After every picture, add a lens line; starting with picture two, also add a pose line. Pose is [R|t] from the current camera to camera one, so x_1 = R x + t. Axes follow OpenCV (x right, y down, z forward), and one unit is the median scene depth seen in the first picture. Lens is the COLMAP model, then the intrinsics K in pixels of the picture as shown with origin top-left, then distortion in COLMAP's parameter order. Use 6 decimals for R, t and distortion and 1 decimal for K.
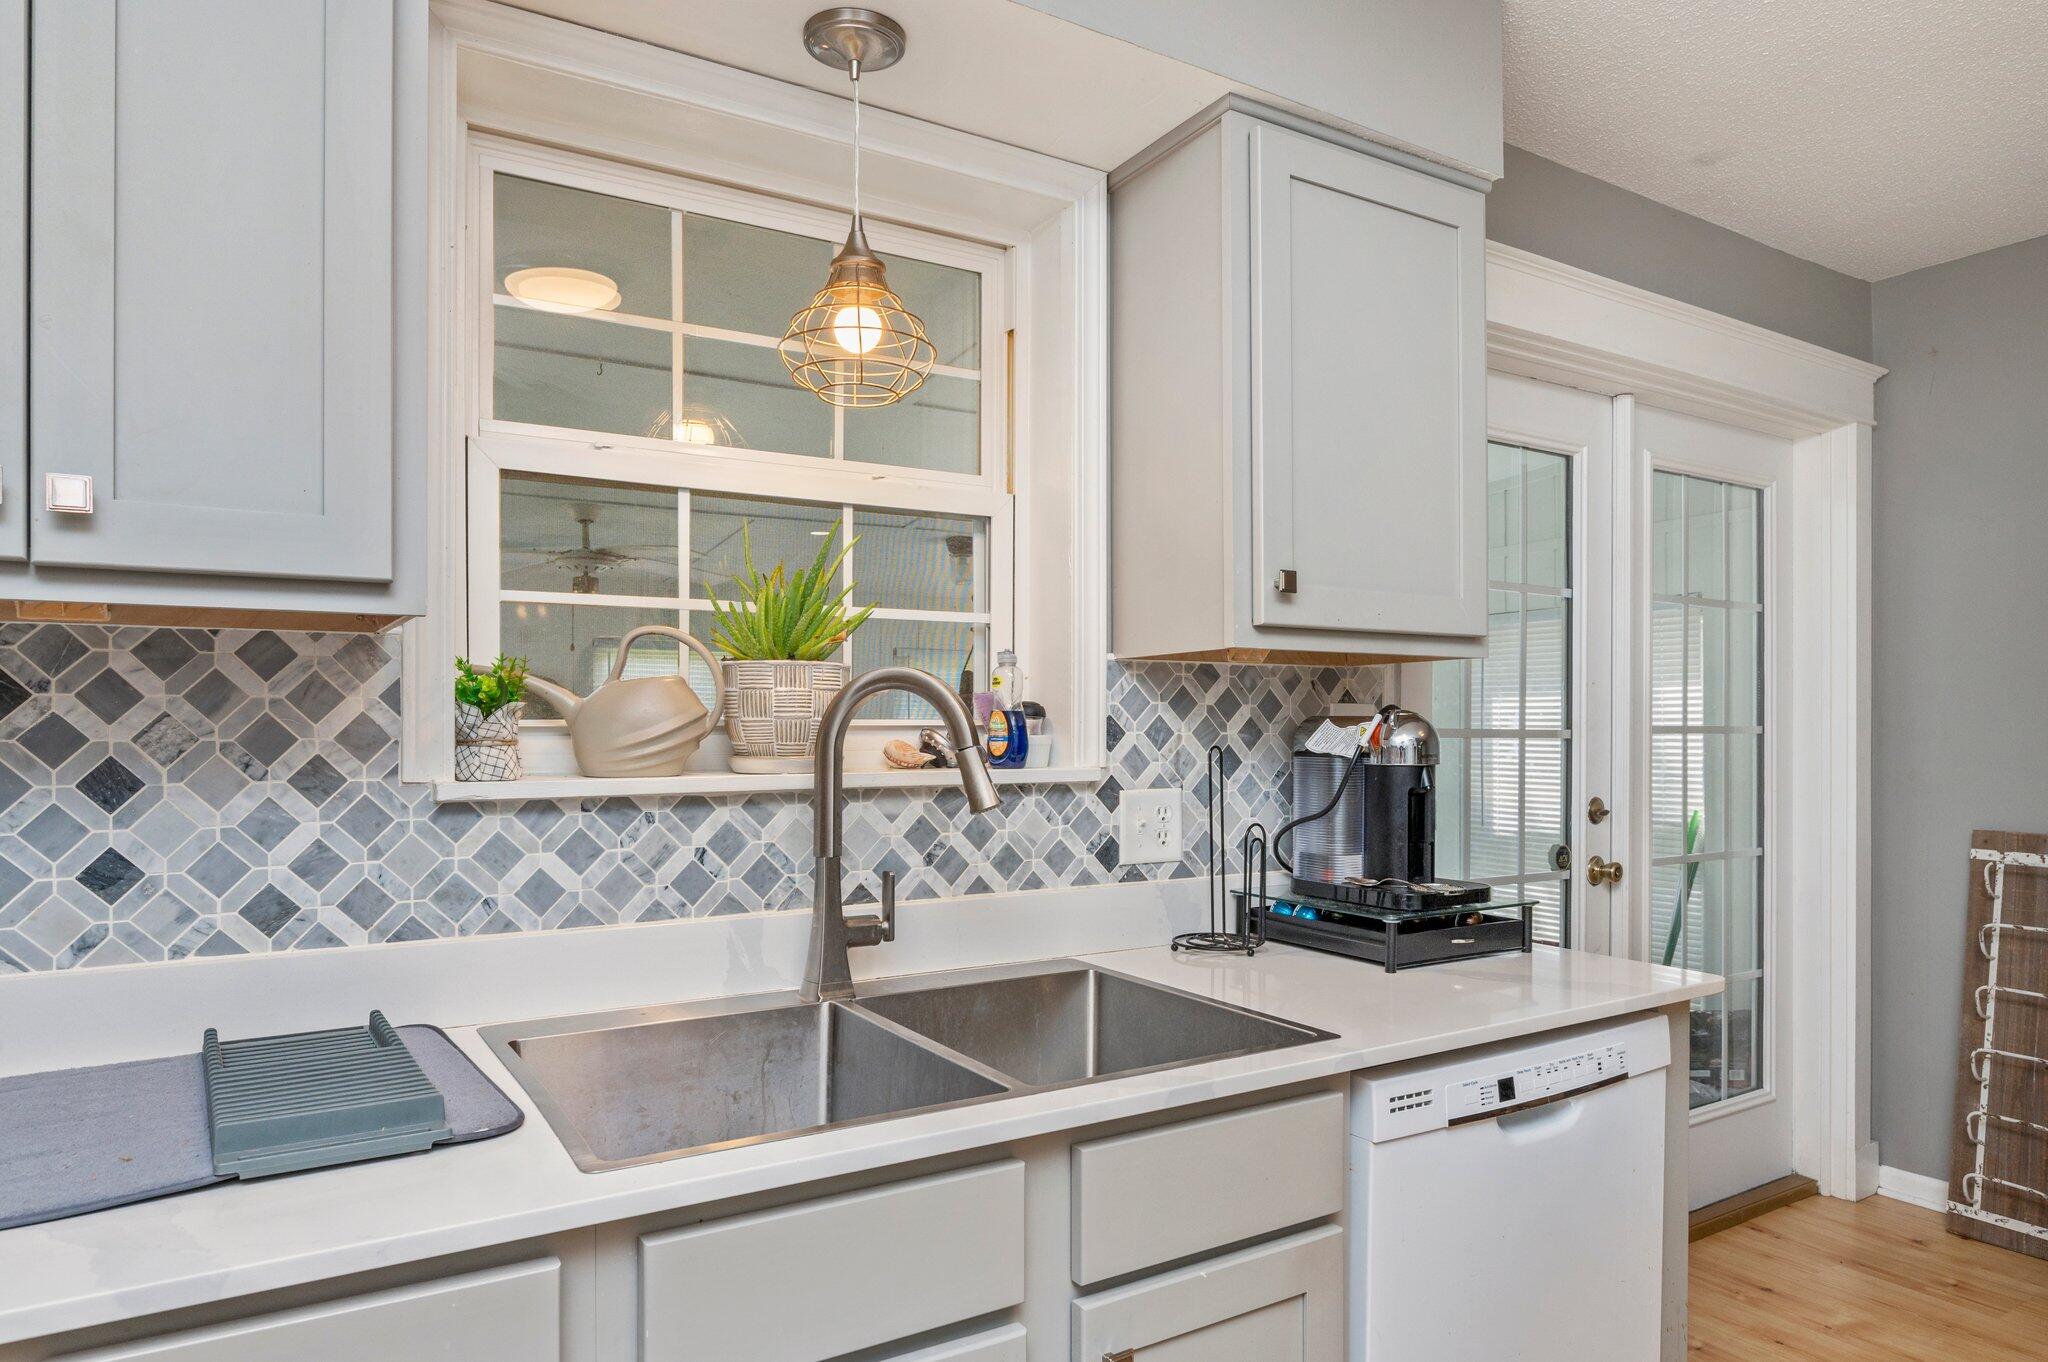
lens RADIAL K [[1253.9, 0, 1025.4], [0, 1253.9, 721.4], [0, 0, 1]] dist [-0.017466, 0.001084]
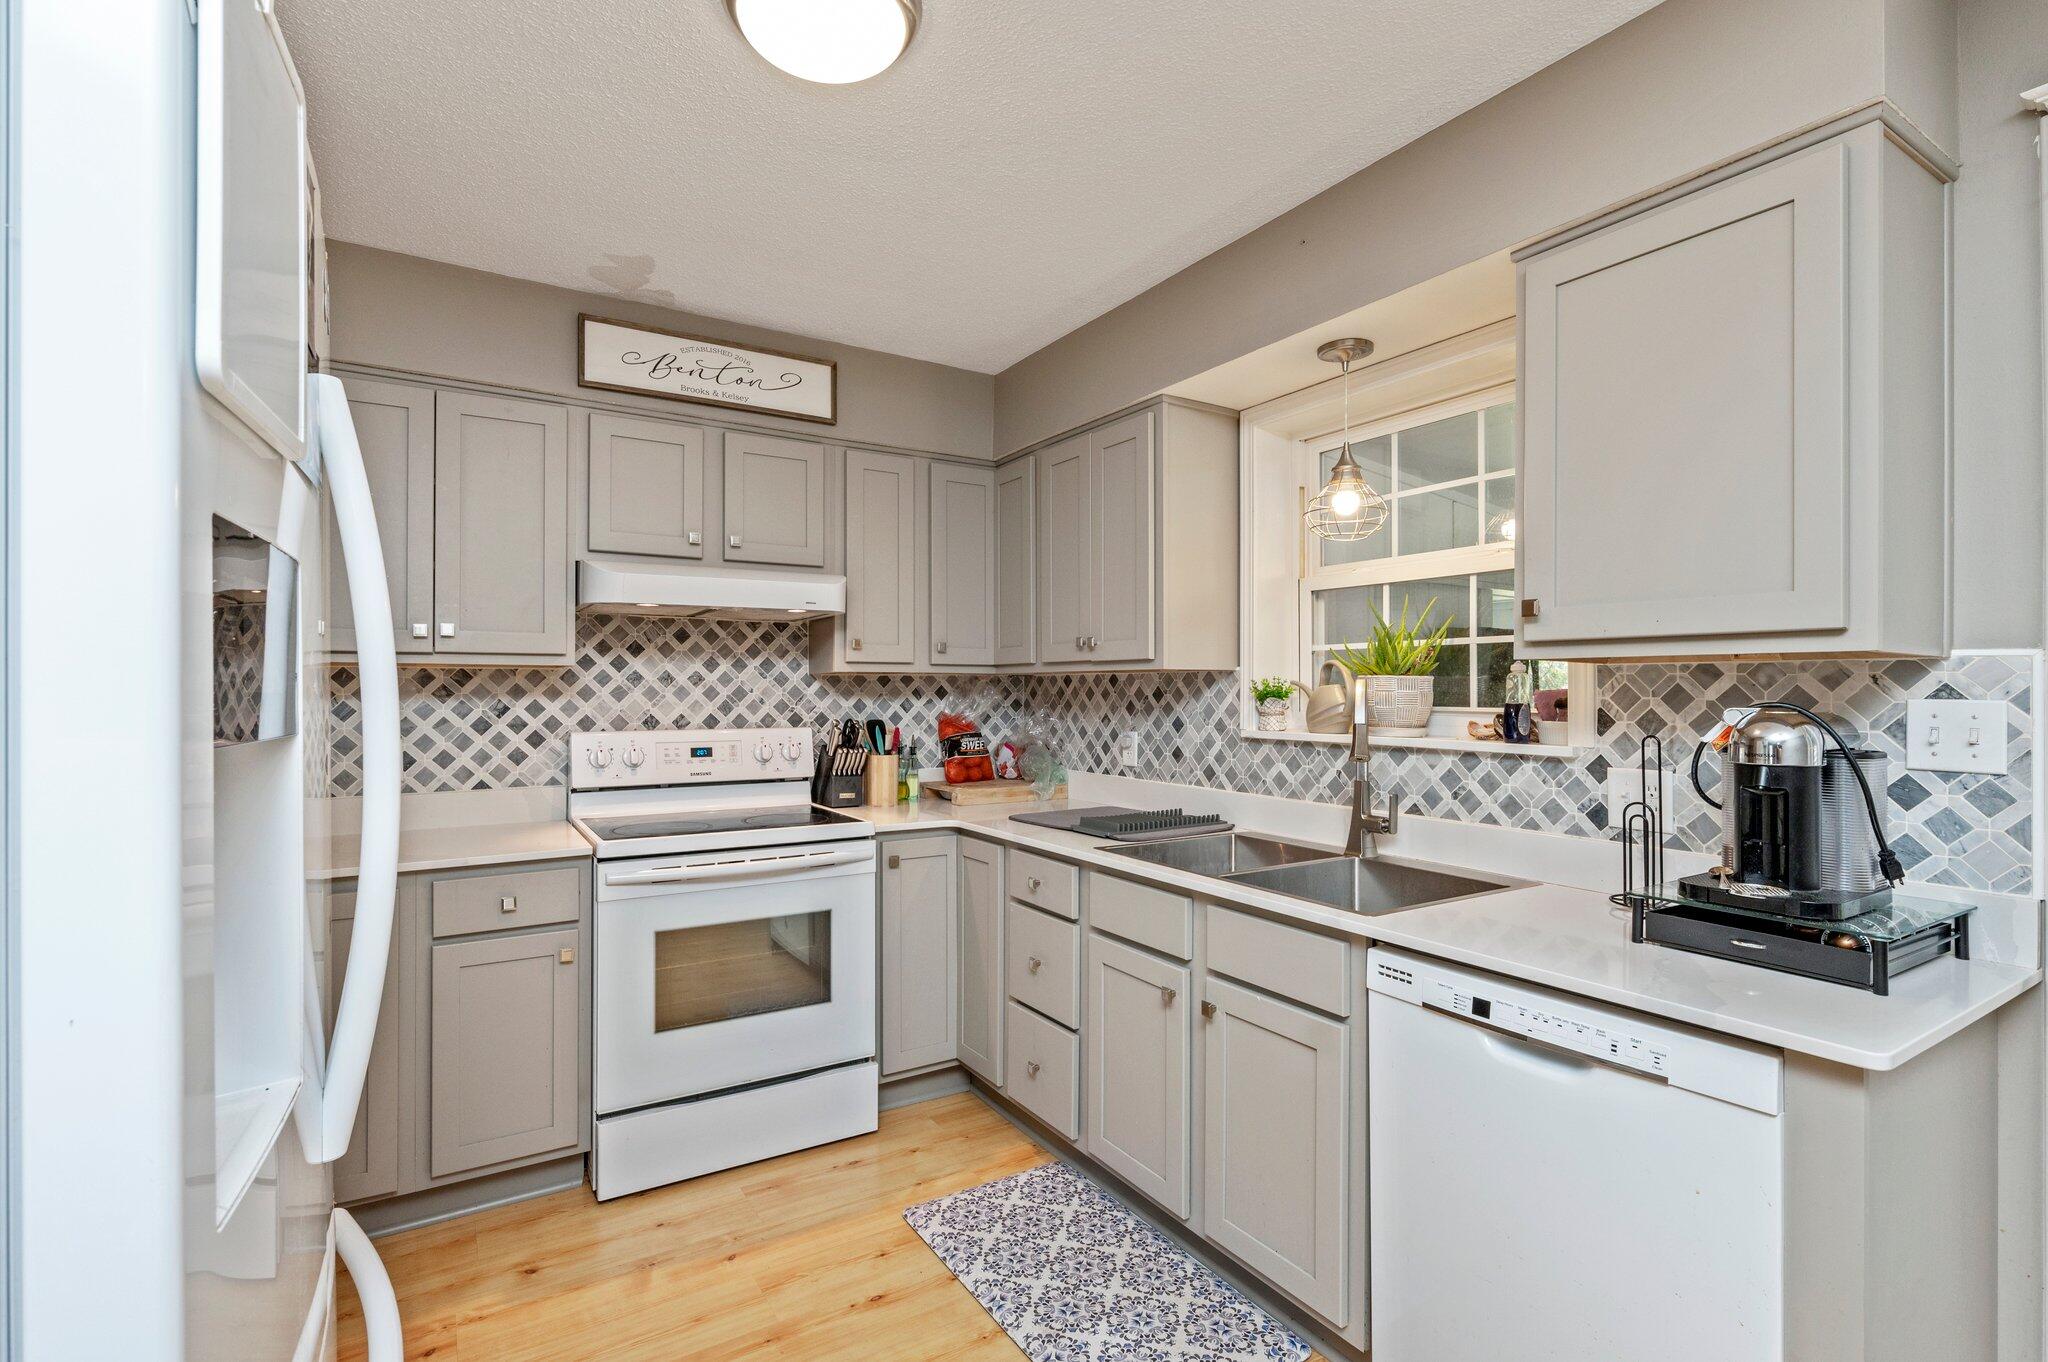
lens RADIAL K [[939.8, 0, 1024.0], [0, 939.8, 681.0], [0, 0, 1]] dist [-0.000214, -0.000009]
pose [[0.003354, -0.010487, -0.999939, 1.144630], [-0.005141, 0.999932, -0.010504, -0.021443], [0.999981, 0.005175, 0.003300, 0.452194]]
